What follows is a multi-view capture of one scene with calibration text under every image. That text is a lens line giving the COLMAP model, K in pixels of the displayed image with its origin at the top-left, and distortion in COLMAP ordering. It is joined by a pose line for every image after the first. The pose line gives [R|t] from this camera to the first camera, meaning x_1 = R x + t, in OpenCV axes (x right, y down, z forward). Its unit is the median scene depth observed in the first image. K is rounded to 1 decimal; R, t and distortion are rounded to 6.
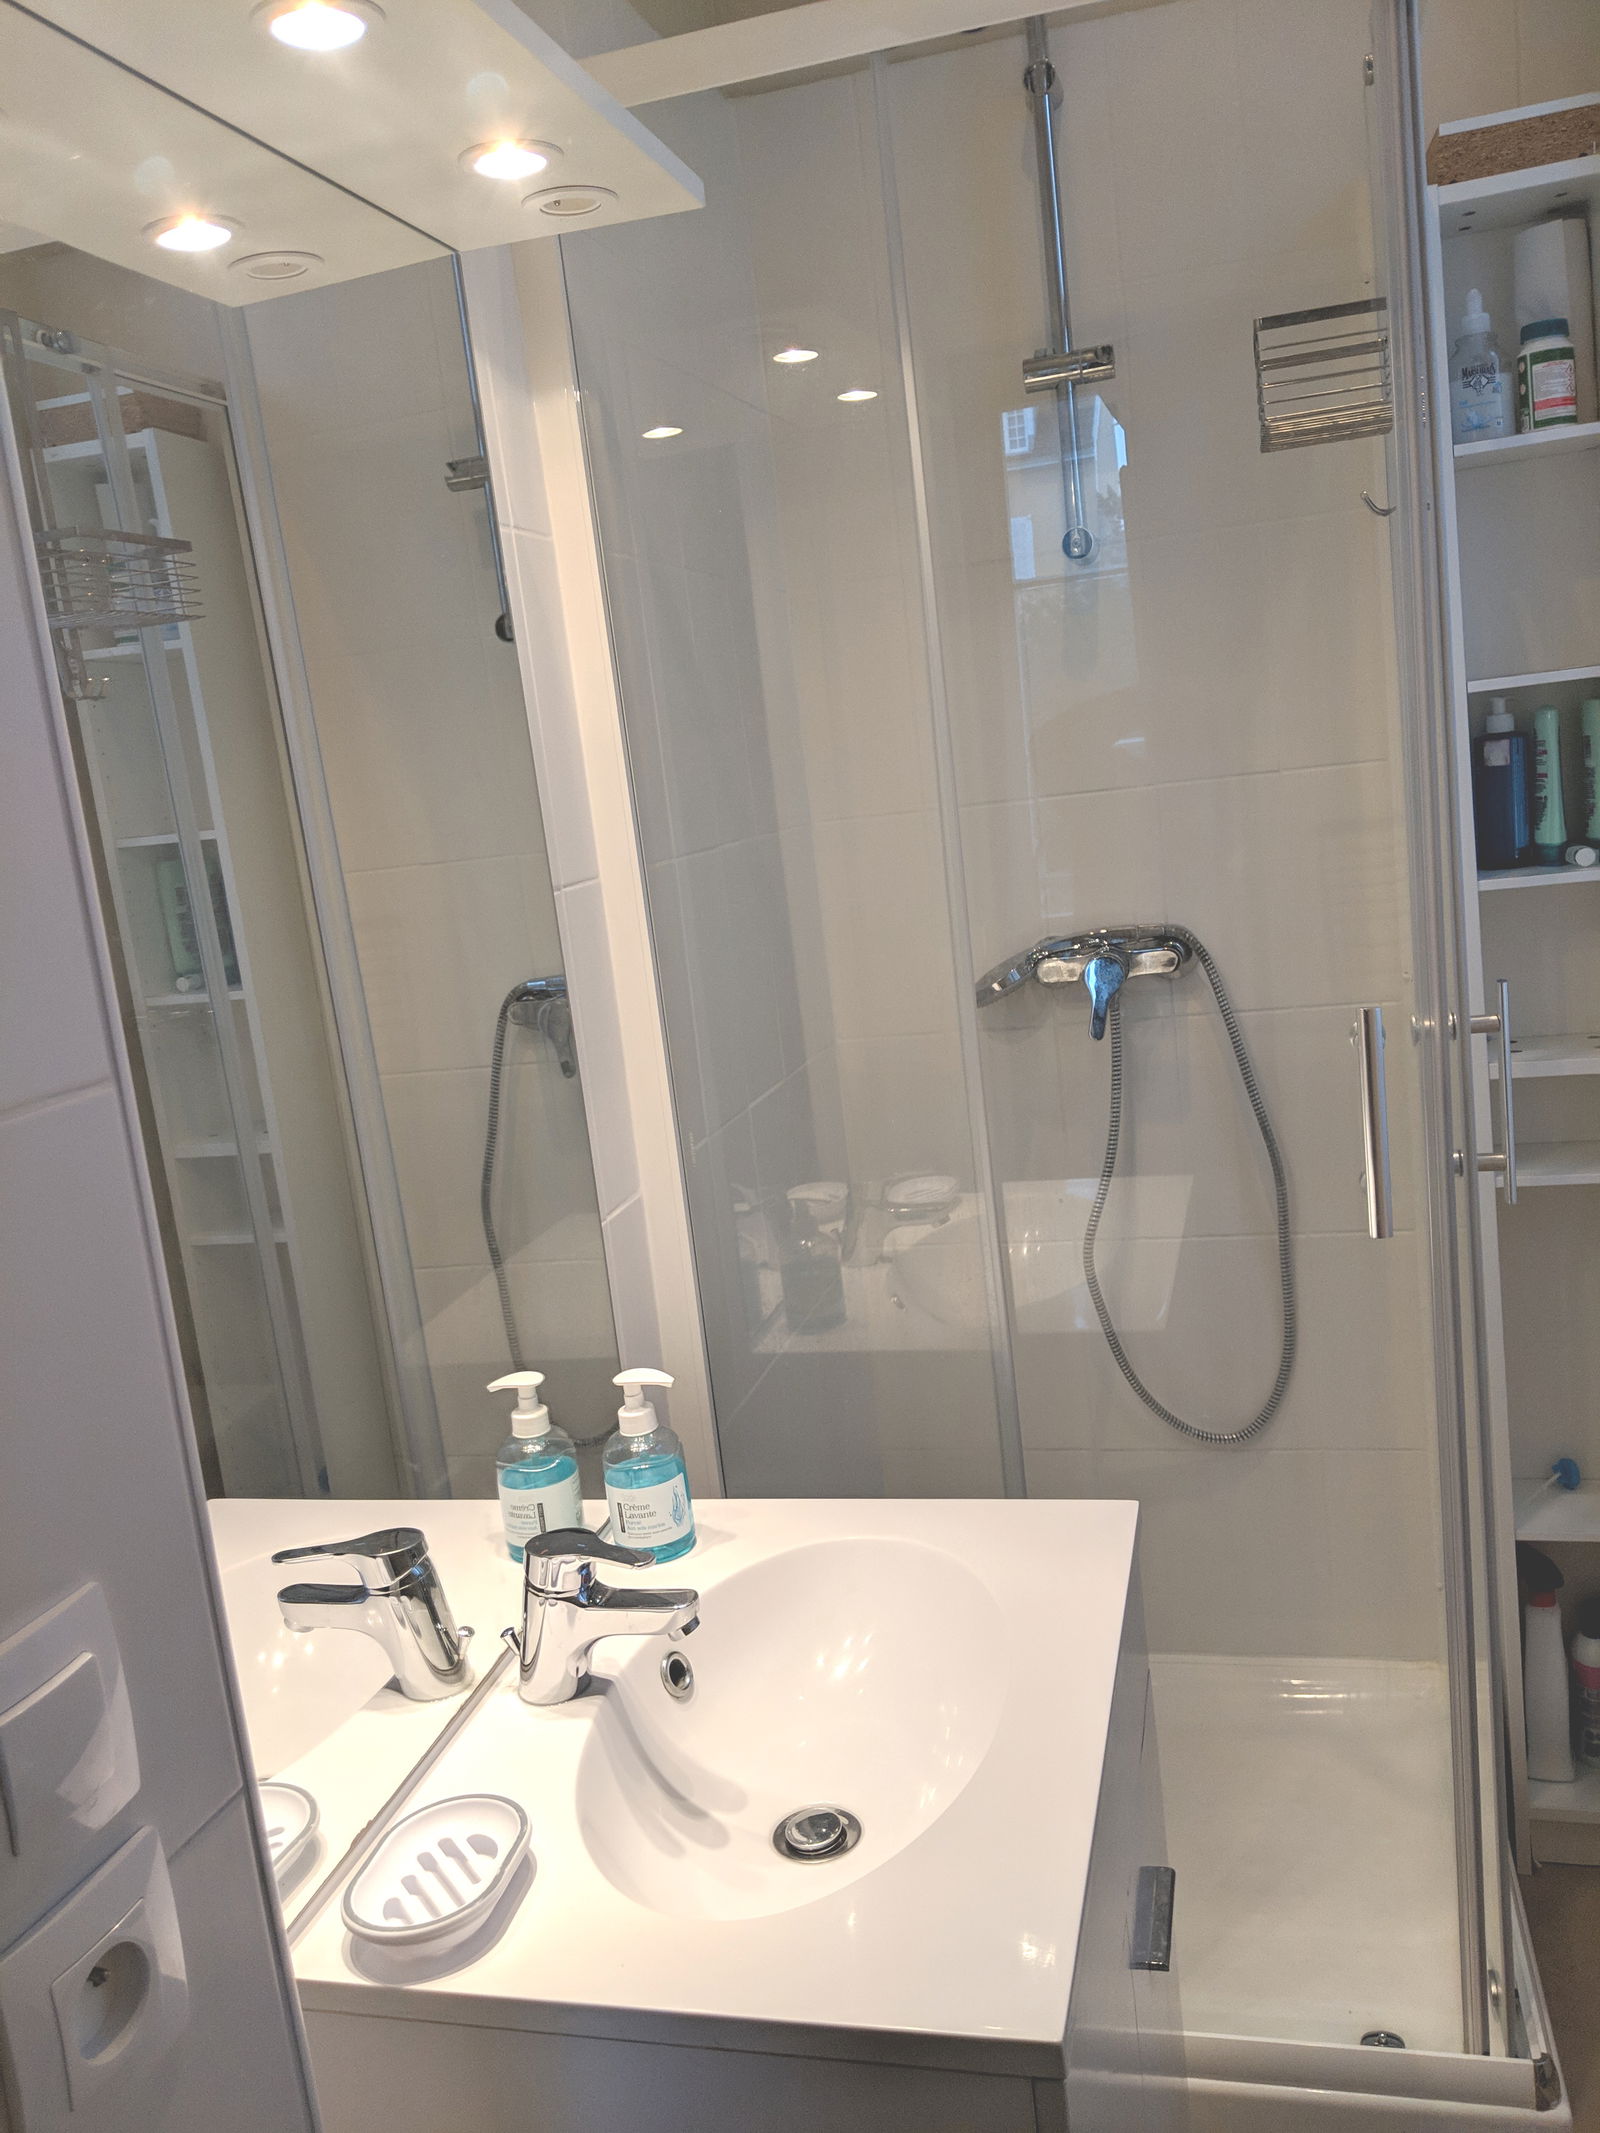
lens RADIAL K [[1702.5, 0, 822.2], [0, 1702.5, 1048.4], [0, 0, 1]] dist [0.018309, -0.027144]
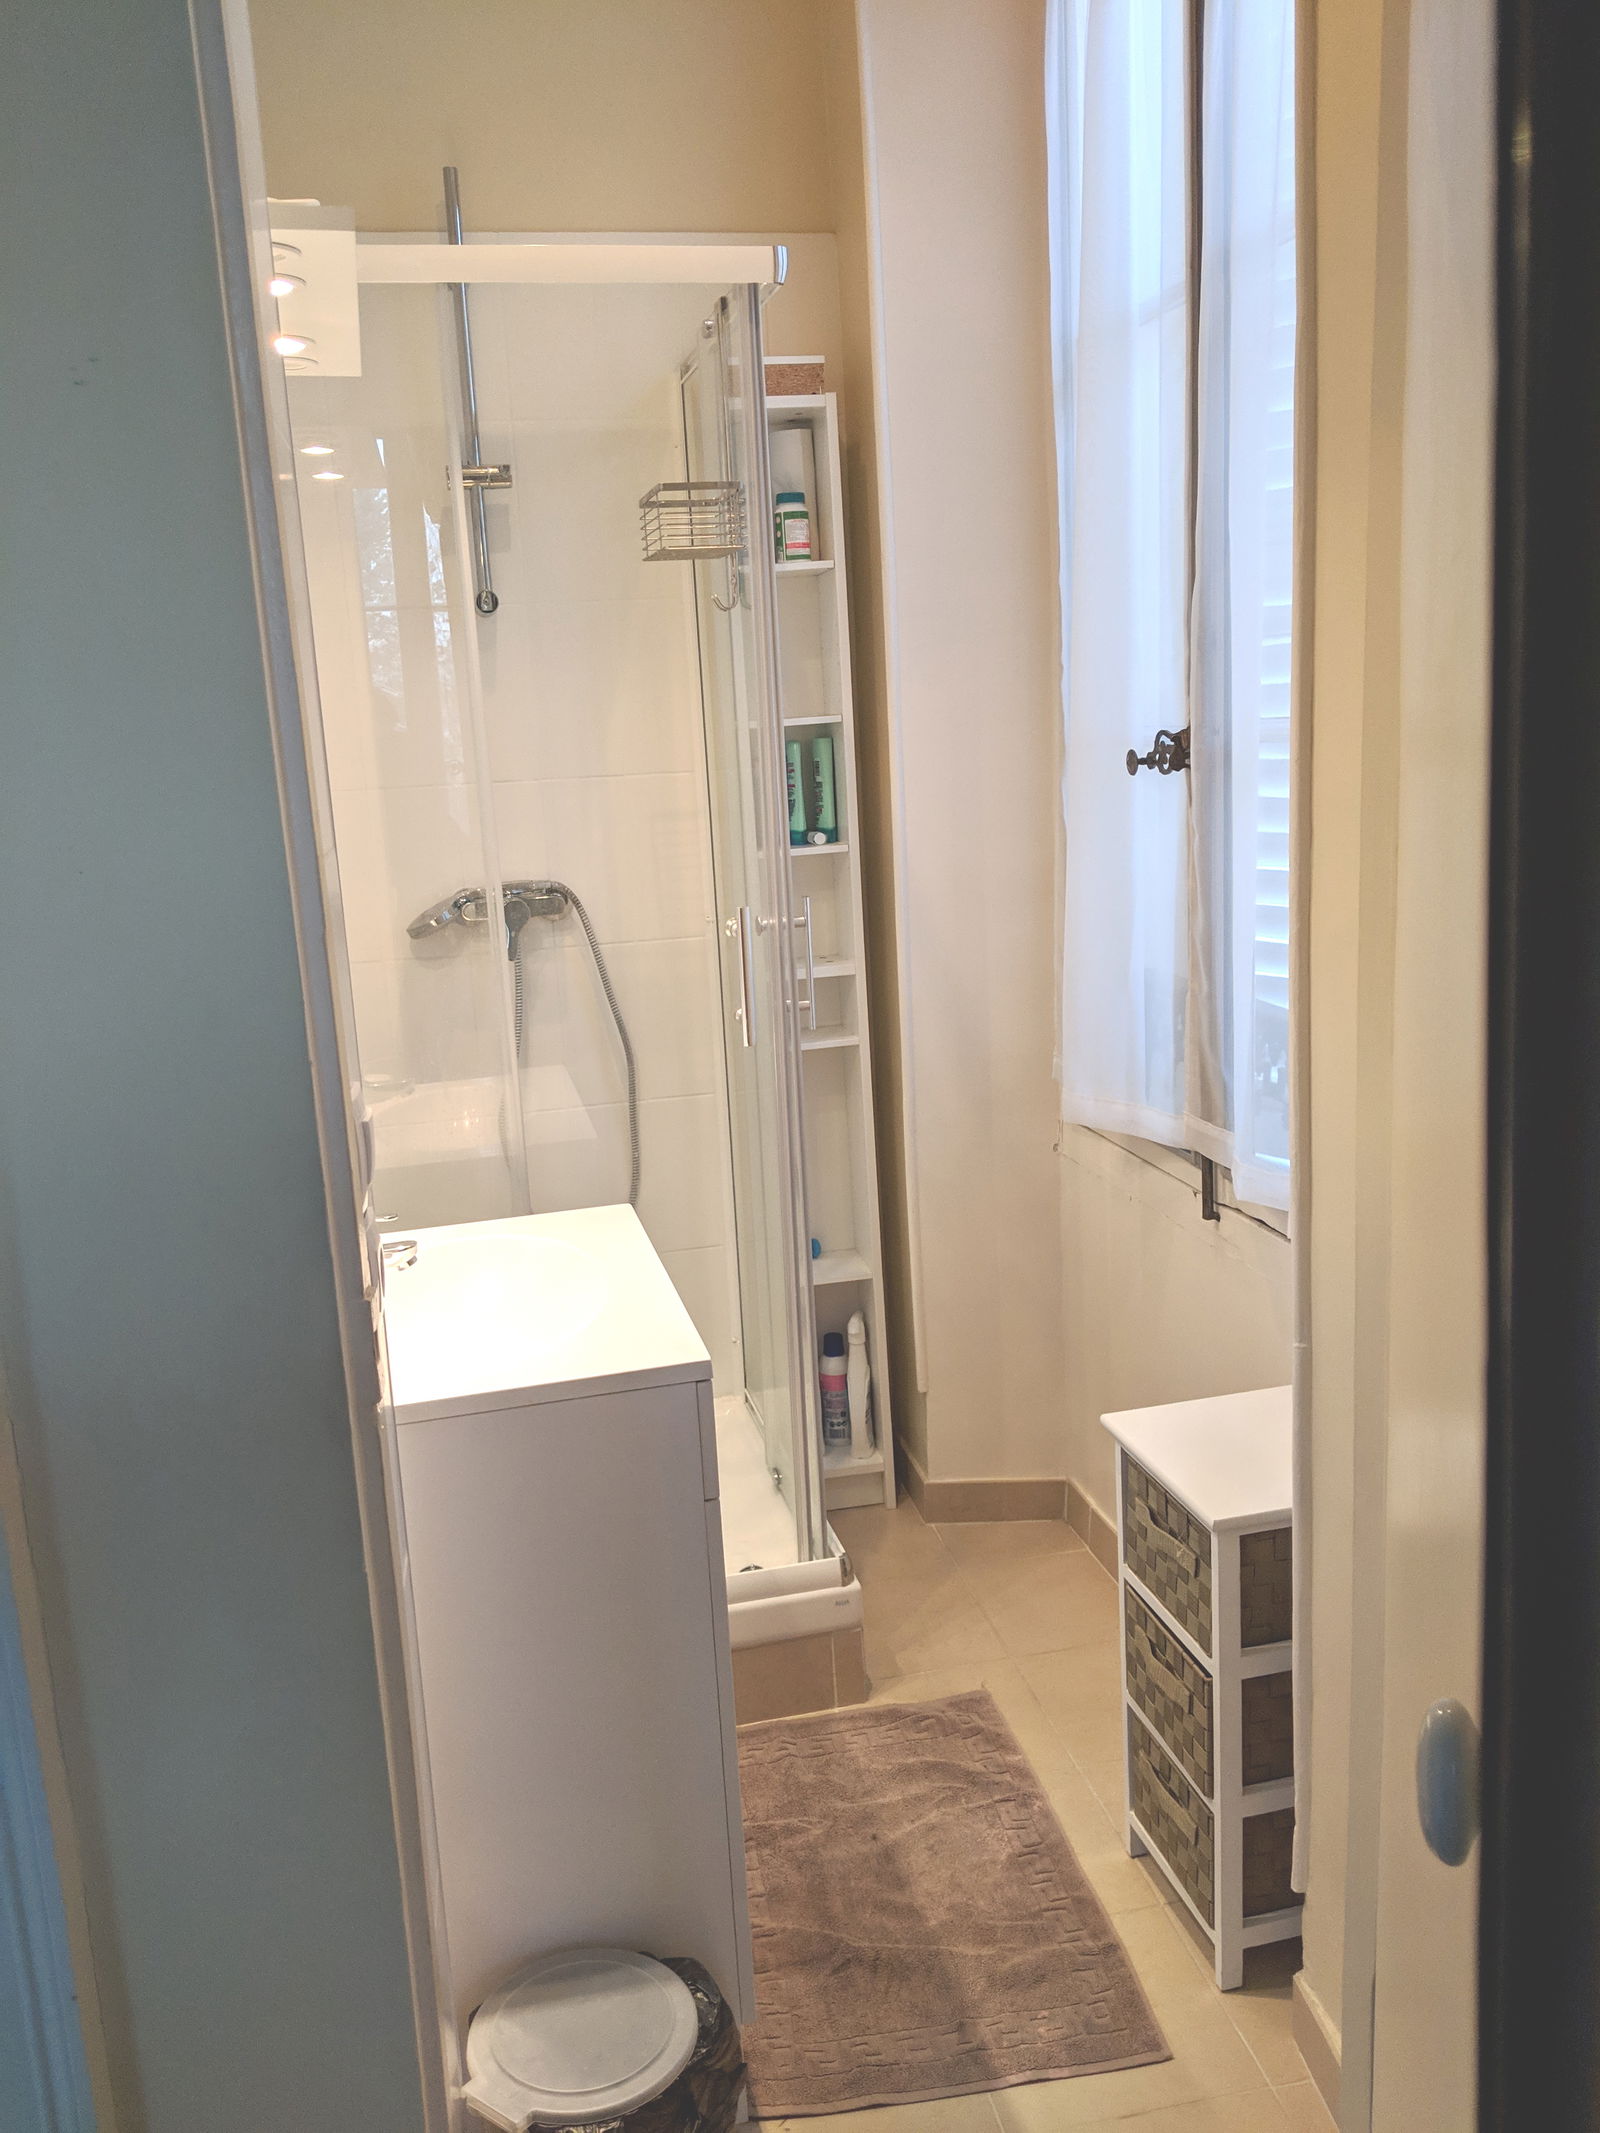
lens RADIAL K [[1702.5, 0, 781.9], [0, 1702.5, 1065.7], [0, 0, 1]] dist [0.018309, -0.027144]
pose [[0.888571, -0.025687, 0.458020, -0.309356], [0.031681, 0.999483, -0.005409, 0.105136], [-0.457644, 0.019317, 0.888926, -0.369083]]
